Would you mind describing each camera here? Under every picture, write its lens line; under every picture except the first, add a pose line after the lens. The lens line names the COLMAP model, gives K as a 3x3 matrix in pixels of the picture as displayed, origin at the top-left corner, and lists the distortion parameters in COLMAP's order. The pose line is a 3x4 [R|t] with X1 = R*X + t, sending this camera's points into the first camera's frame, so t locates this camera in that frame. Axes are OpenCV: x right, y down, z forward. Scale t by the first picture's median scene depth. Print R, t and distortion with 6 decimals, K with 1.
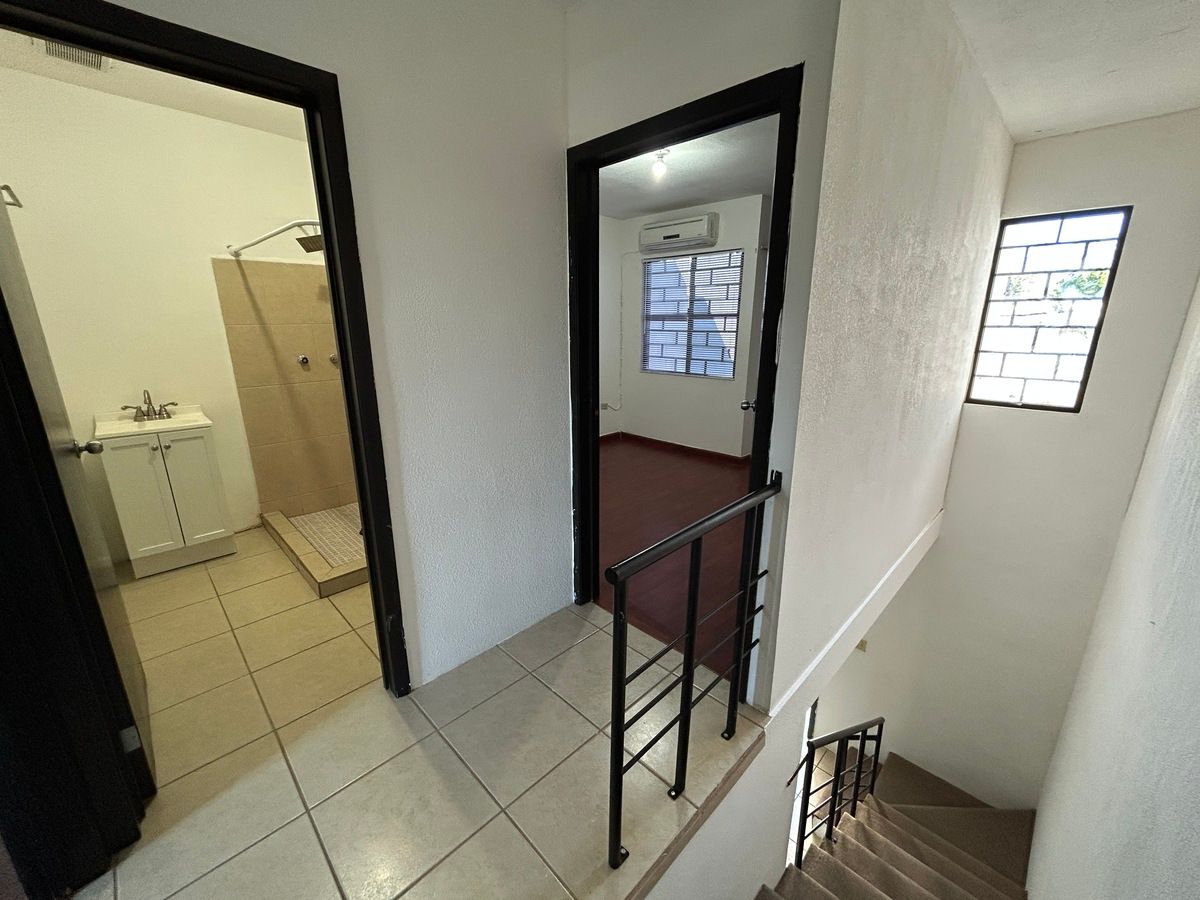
lens RADIAL K [[481.8, 0, 602.3], [0, 481.8, 449.8], [0, 0, 1]] dist [0.004562, 0.001851]
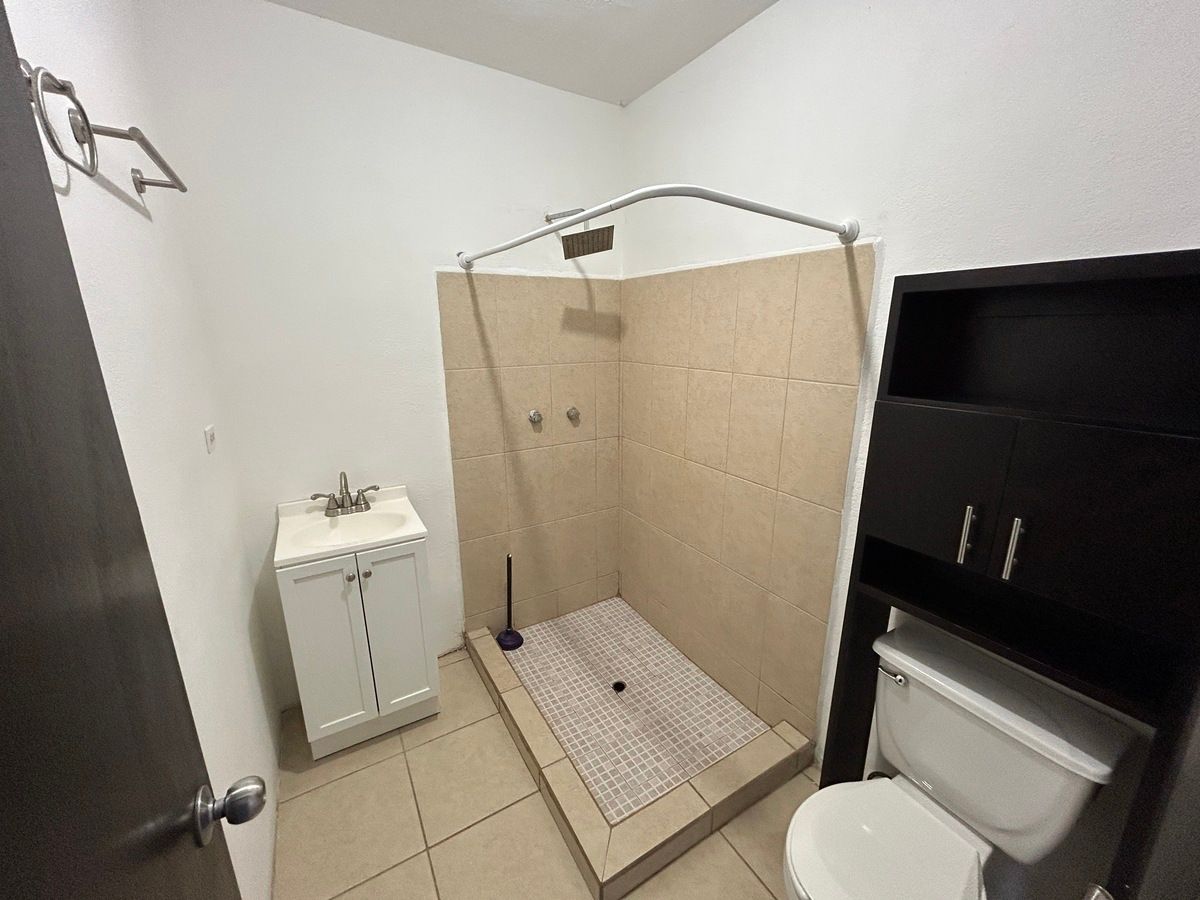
lens RADIAL K [[481.8, 0, 599.4], [0, 481.8, 445.1], [0, 0, 1]] dist [0.004562, 0.001851]
pose [[0.970254, 0.052555, -0.236316, -0.425521], [-0.055843, 0.998413, -0.007238, -0.168234], [0.235561, 0.020219, 0.971649, 0.418289]]
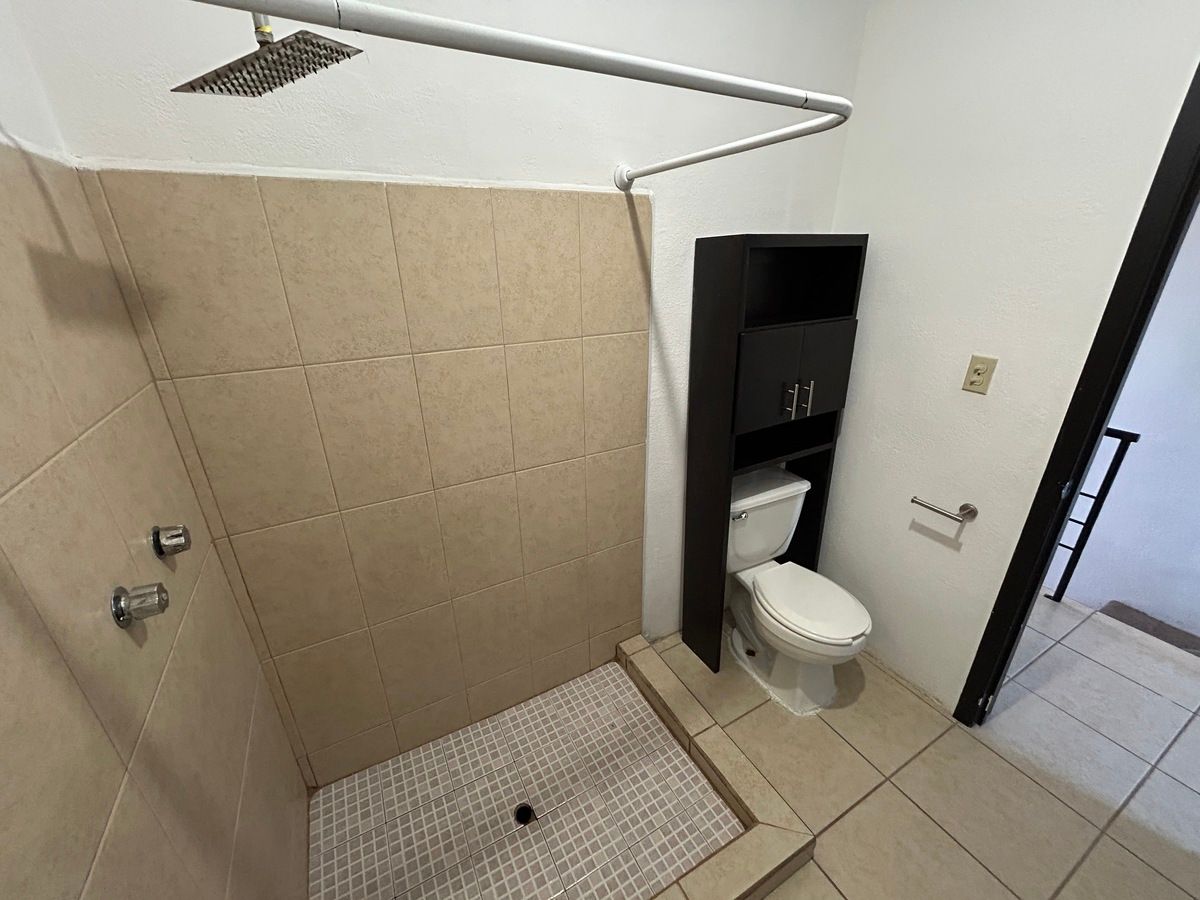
lens RADIAL K [[481.8, 0, 597.4], [0, 481.8, 447.6], [0, 0, 1]] dist [0.004562, 0.001851]
pose [[0.289005, -0.366899, 0.884229, -0.839580], [0.259287, 0.919120, 0.296630, -0.301012], [-0.921546, 0.143542, 0.360762, 0.830848]]
